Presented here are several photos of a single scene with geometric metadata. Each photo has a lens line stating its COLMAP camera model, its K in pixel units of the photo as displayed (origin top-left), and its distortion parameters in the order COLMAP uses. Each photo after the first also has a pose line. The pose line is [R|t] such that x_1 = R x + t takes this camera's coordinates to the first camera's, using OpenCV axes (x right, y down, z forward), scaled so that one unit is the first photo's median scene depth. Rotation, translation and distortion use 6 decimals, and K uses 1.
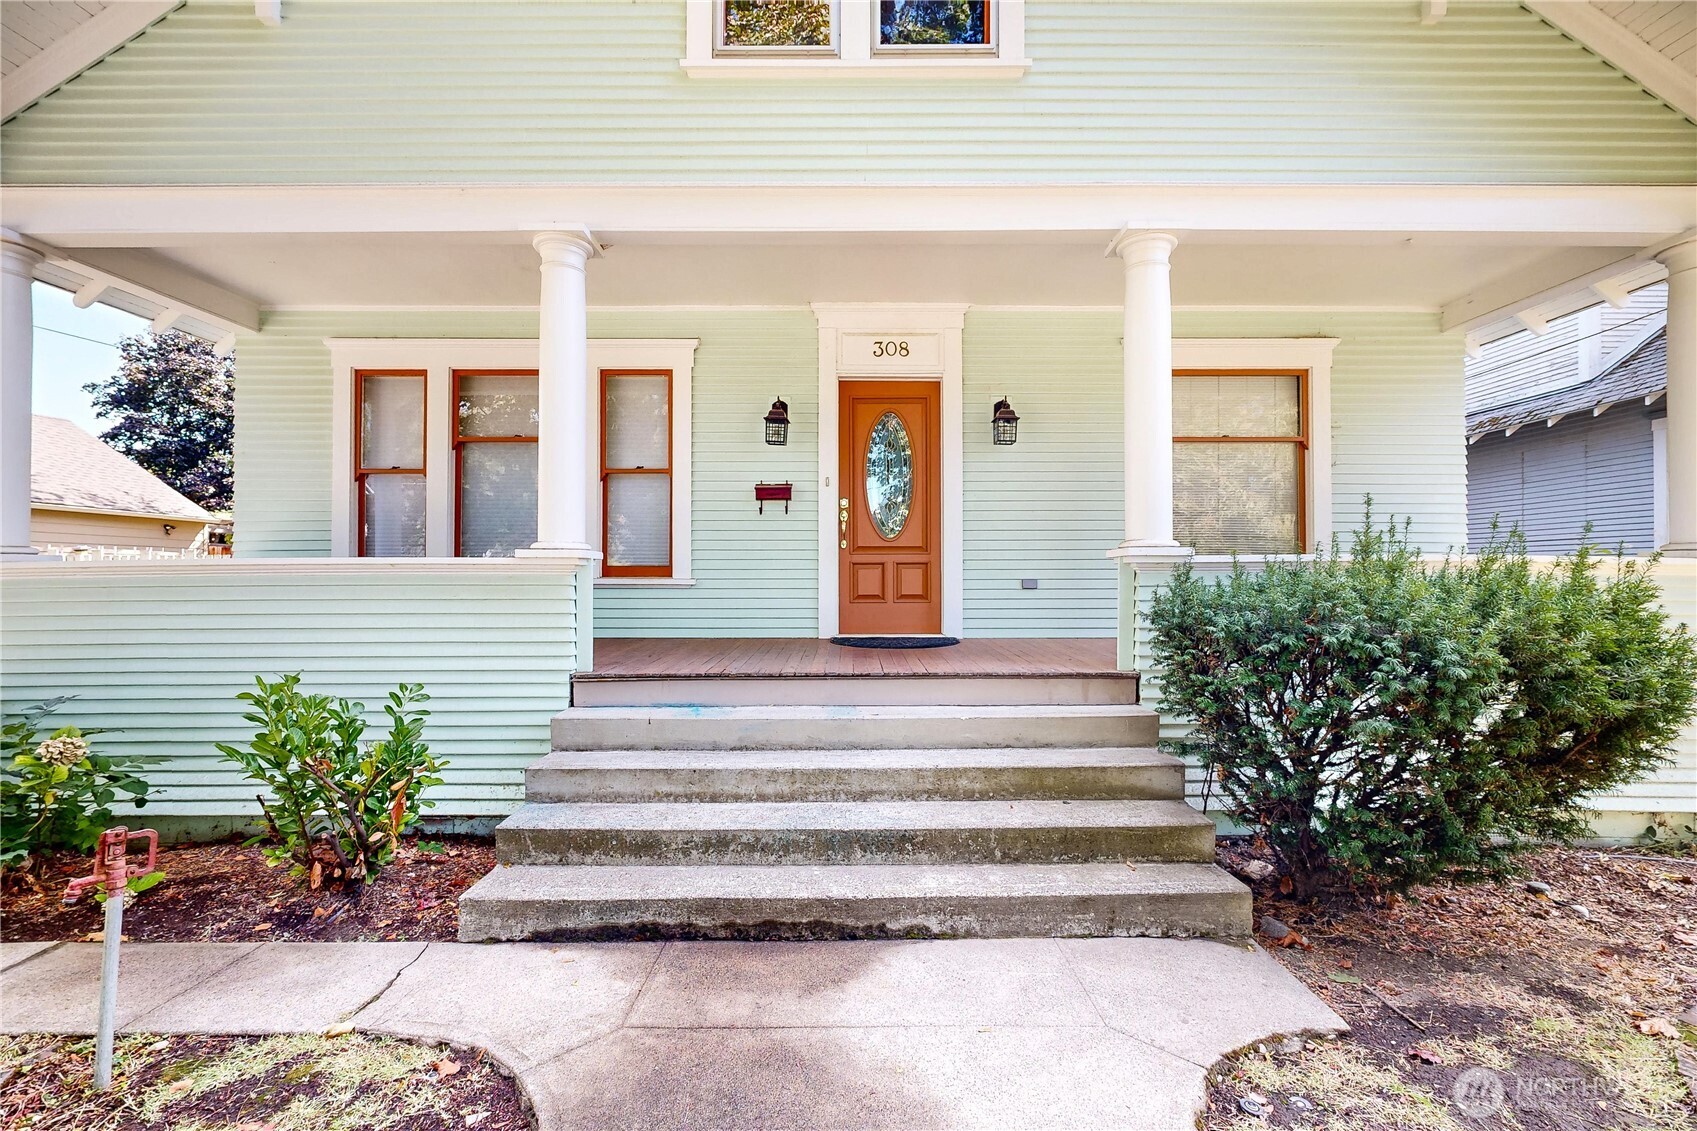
lens RADIAL K [[745.0, 0, 846.9], [0, 745.0, 569.4], [0, 0, 1]] dist [0.001748, 0.000174]
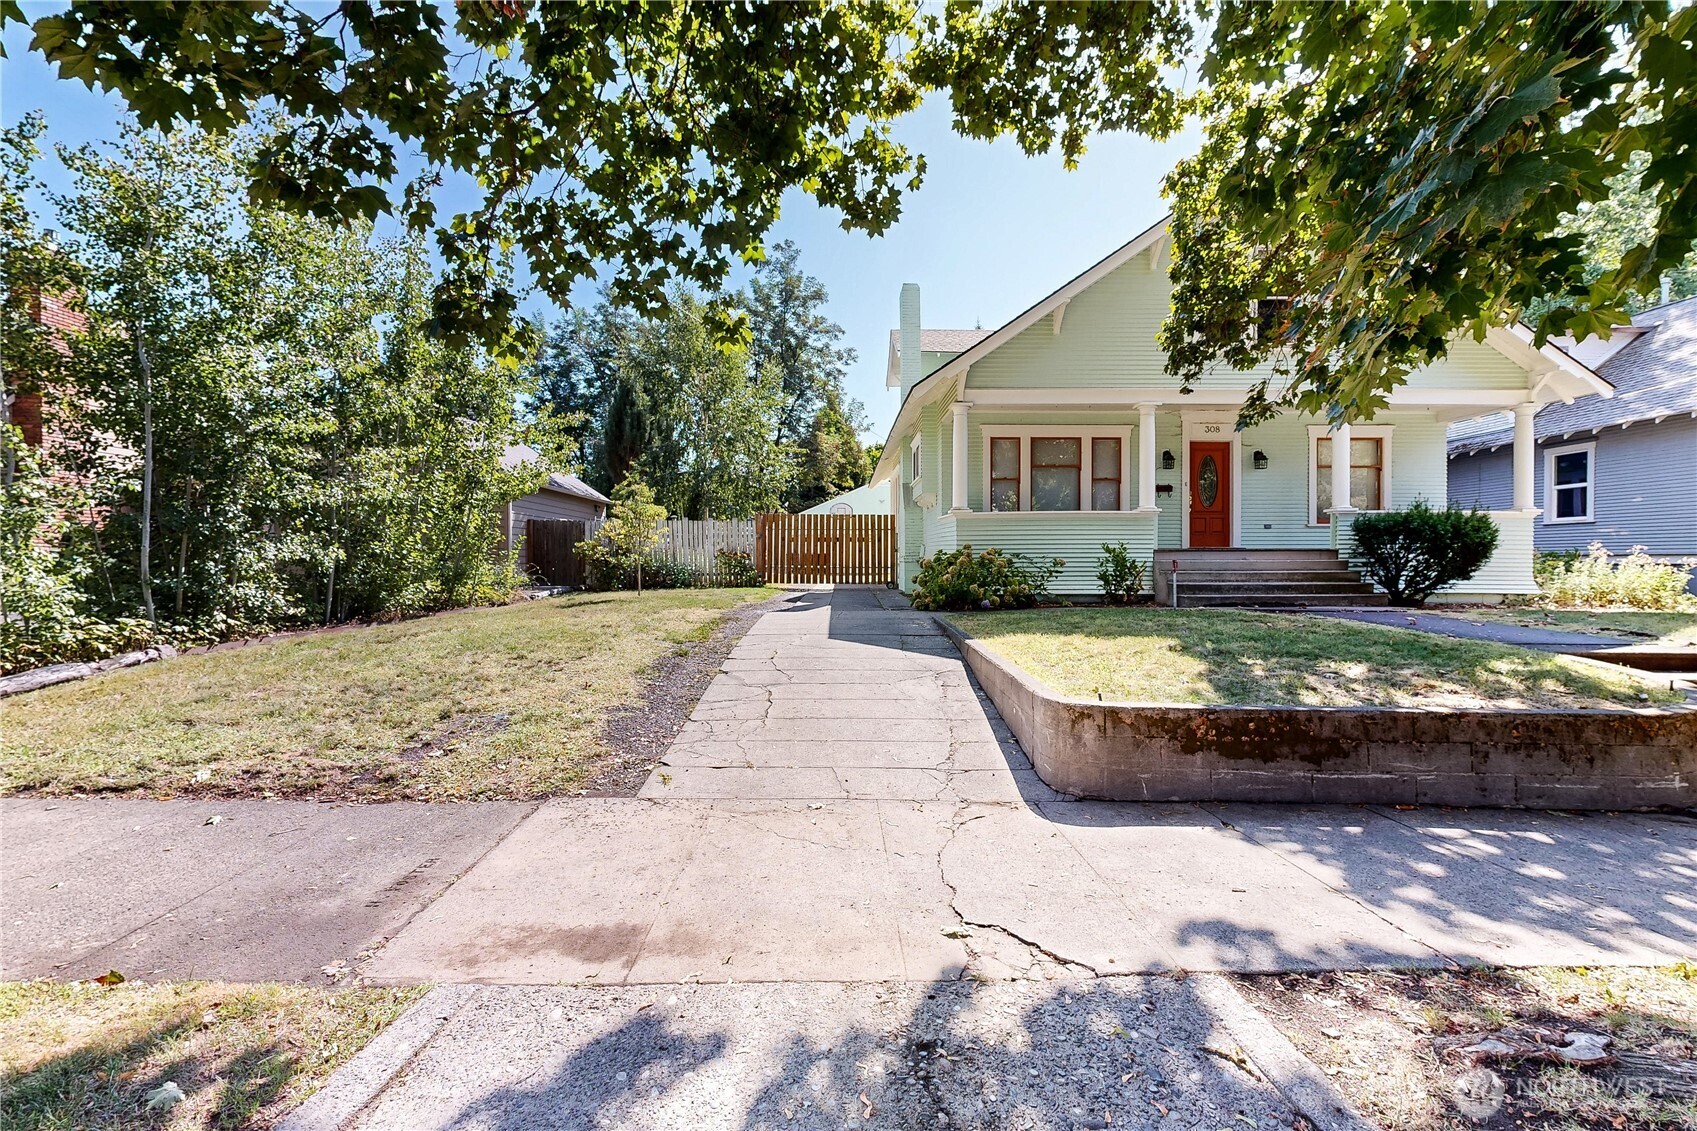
lens RADIAL K [[745.0, 0, 846.9], [0, 745.0, 569.4], [0, 0, 1]] dist [0.001748, 0.000174]
pose [[0.999925, 0.000842, 0.012247, -1.179925], [-0.001017, 0.999897, 0.014288, 0.128347], [-0.012234, -0.014299, 0.999823, -1.445601]]
